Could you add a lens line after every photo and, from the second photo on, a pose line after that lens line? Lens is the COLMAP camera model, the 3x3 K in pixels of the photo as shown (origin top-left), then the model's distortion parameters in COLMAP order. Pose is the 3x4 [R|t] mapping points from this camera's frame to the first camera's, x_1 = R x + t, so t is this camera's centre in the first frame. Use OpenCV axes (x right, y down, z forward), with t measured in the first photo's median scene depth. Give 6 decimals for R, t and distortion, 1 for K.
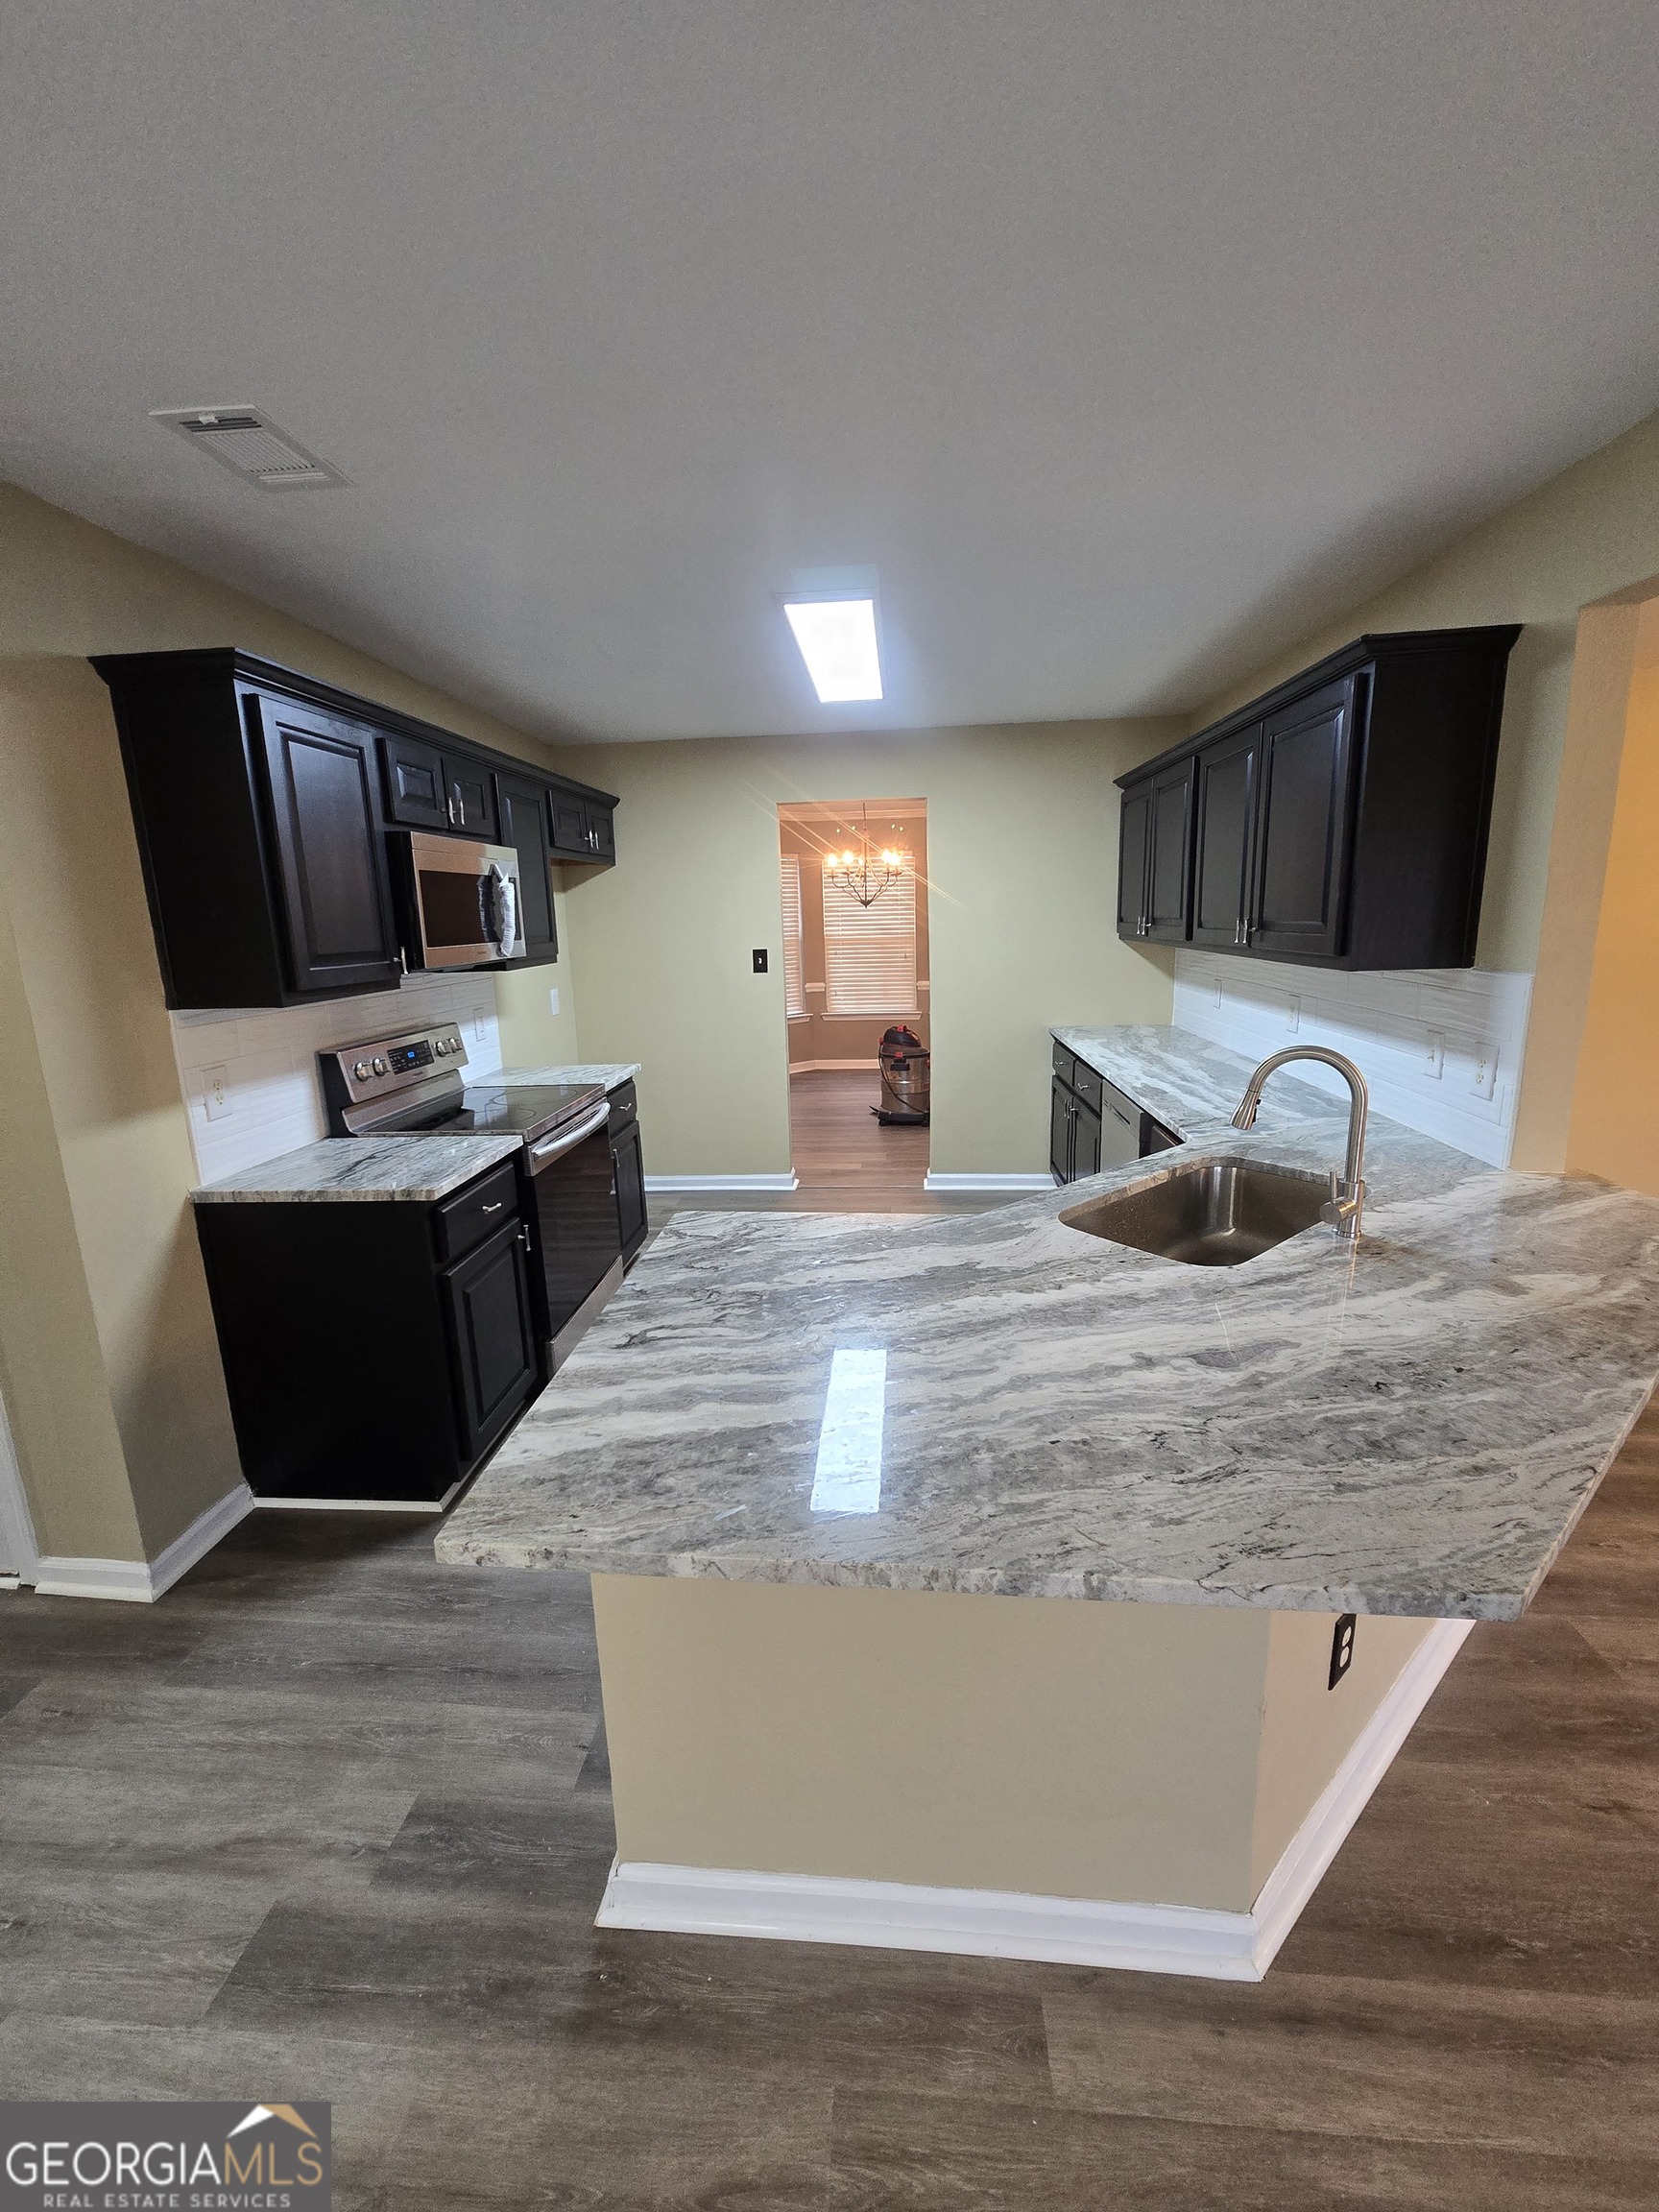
lens RADIAL K [[896.0, 0, 817.4], [0, 896.0, 1101.9], [0, 0, 1]] dist [-0.005192, 0.000220]
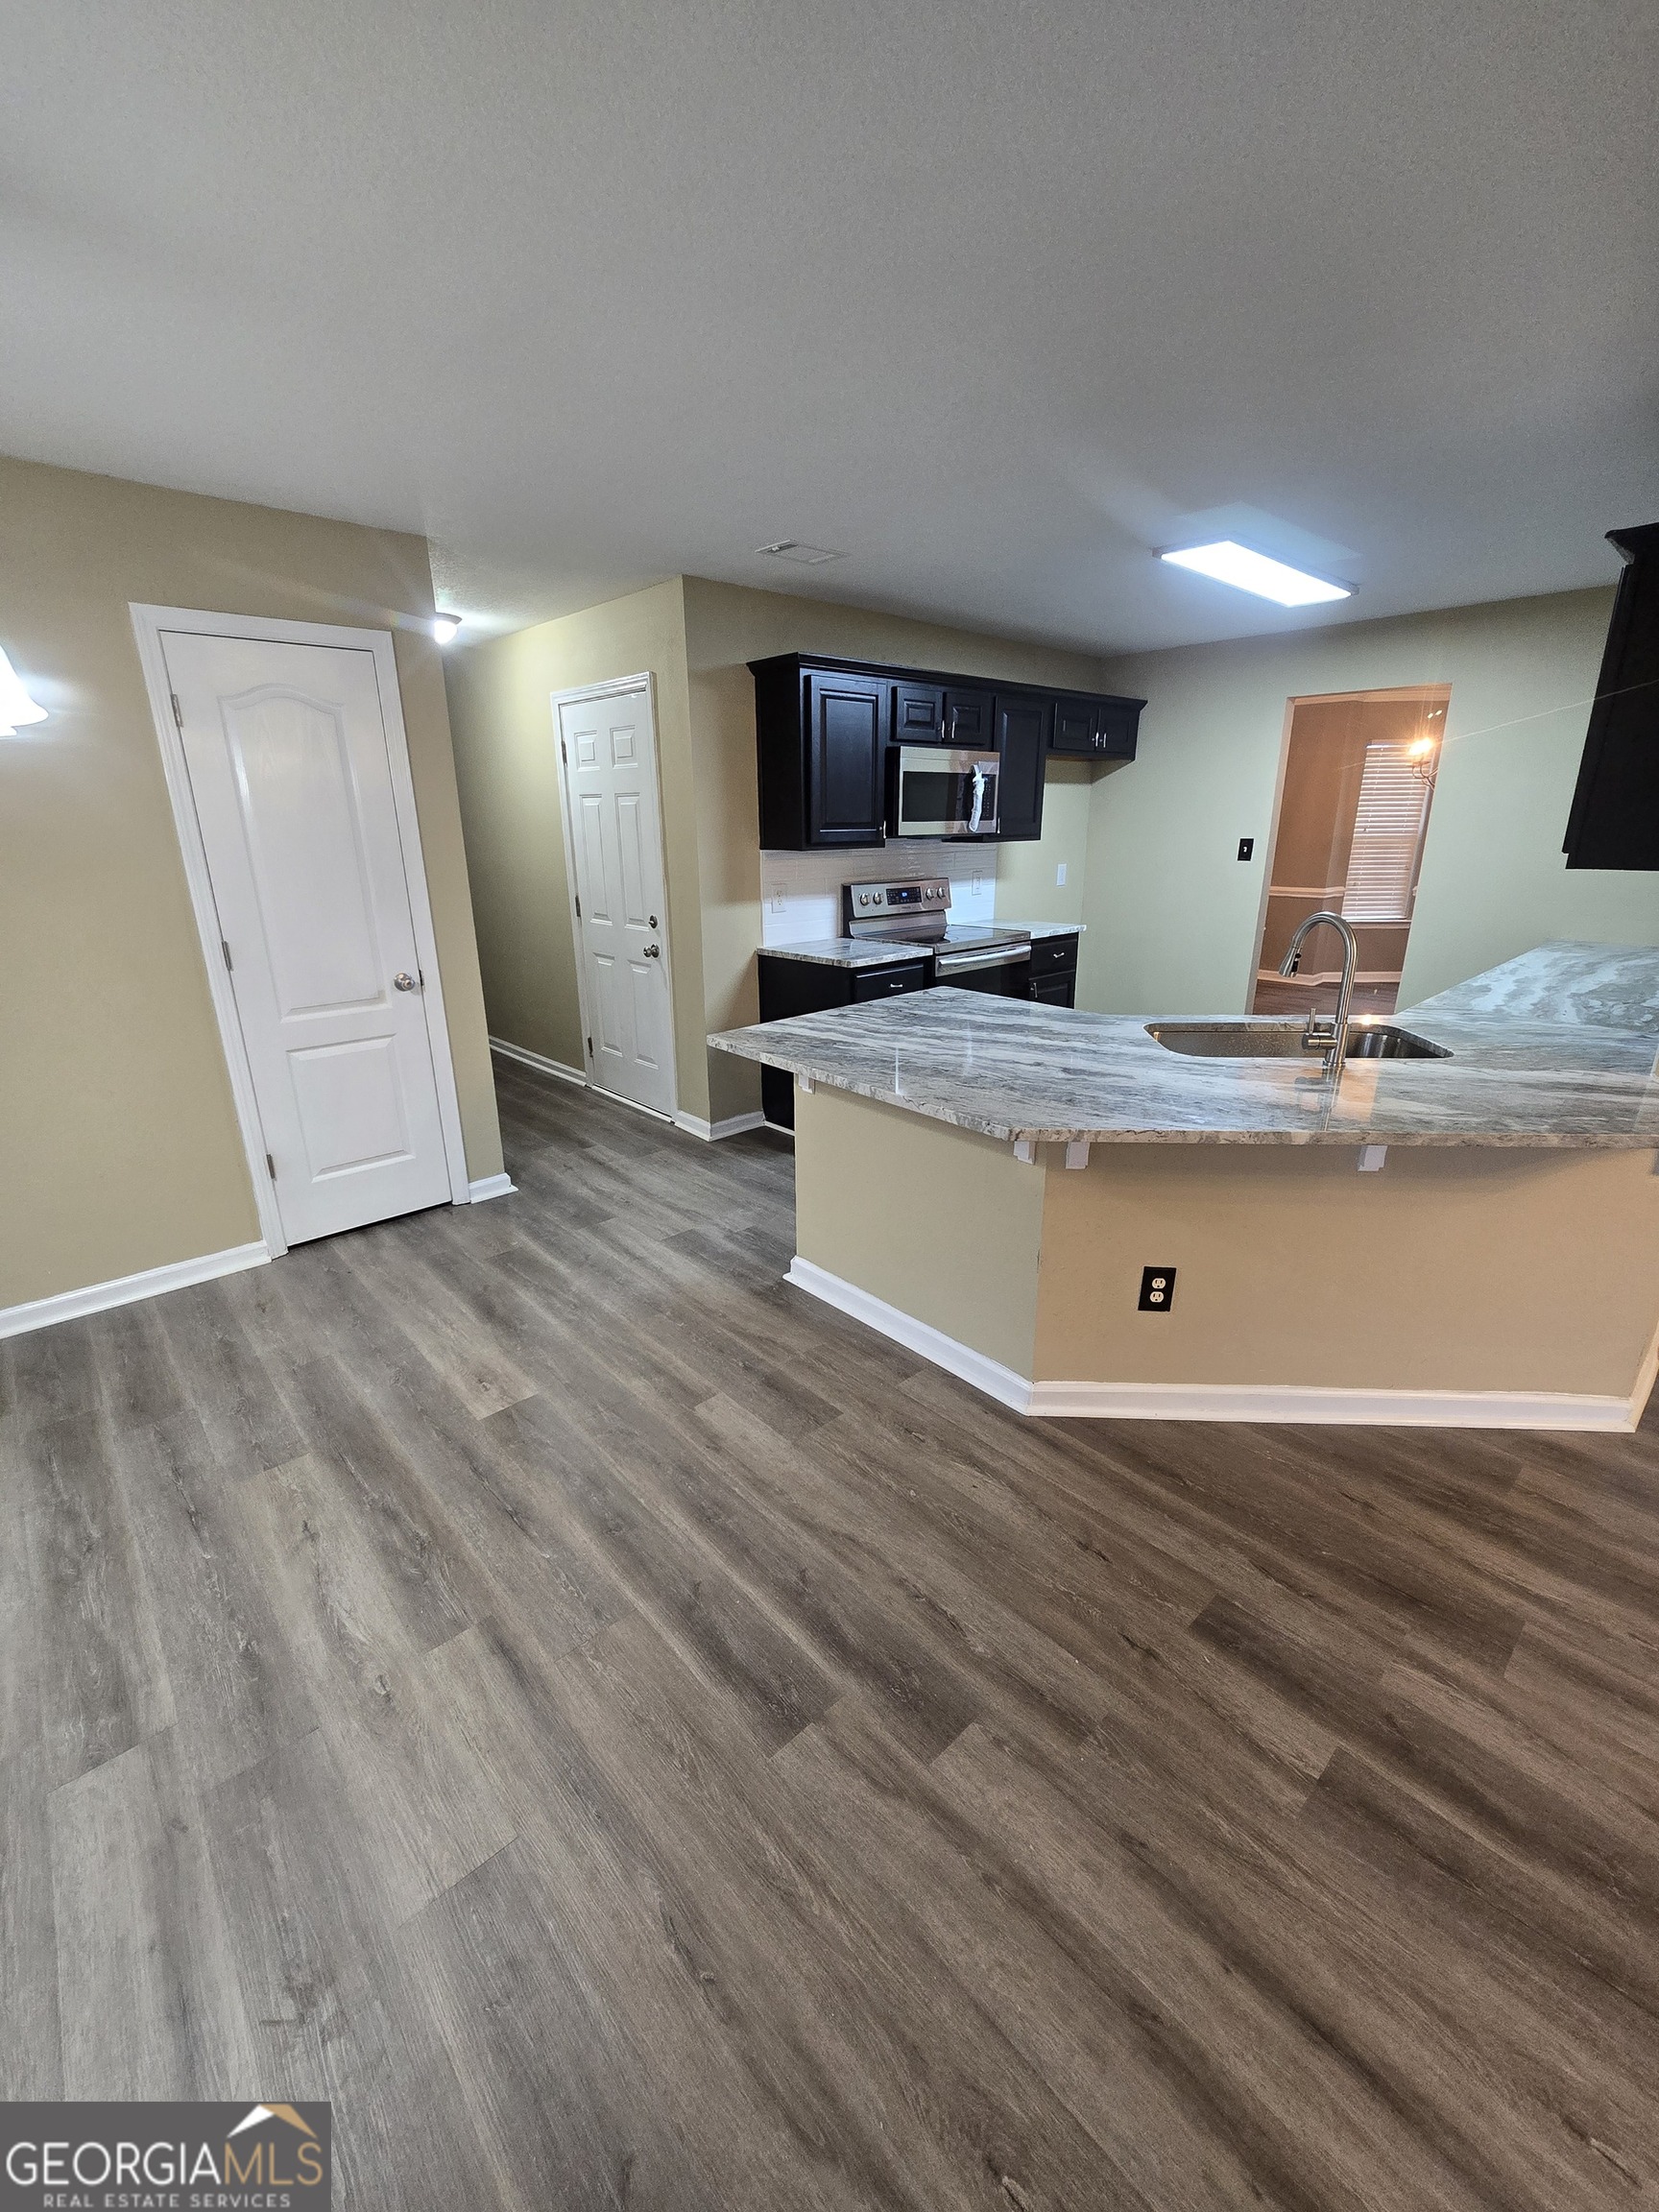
lens RADIAL K [[896.0, 0, 817.4], [0, 896.0, 1101.9], [0, 0, 1]] dist [-0.005192, 0.000220]
pose [[0.732982, 0.227983, -0.640906, 0.875309], [-0.152695, 0.973265, 0.171578, 0.091382], [0.662889, -0.027900, 0.748198, -0.447510]]
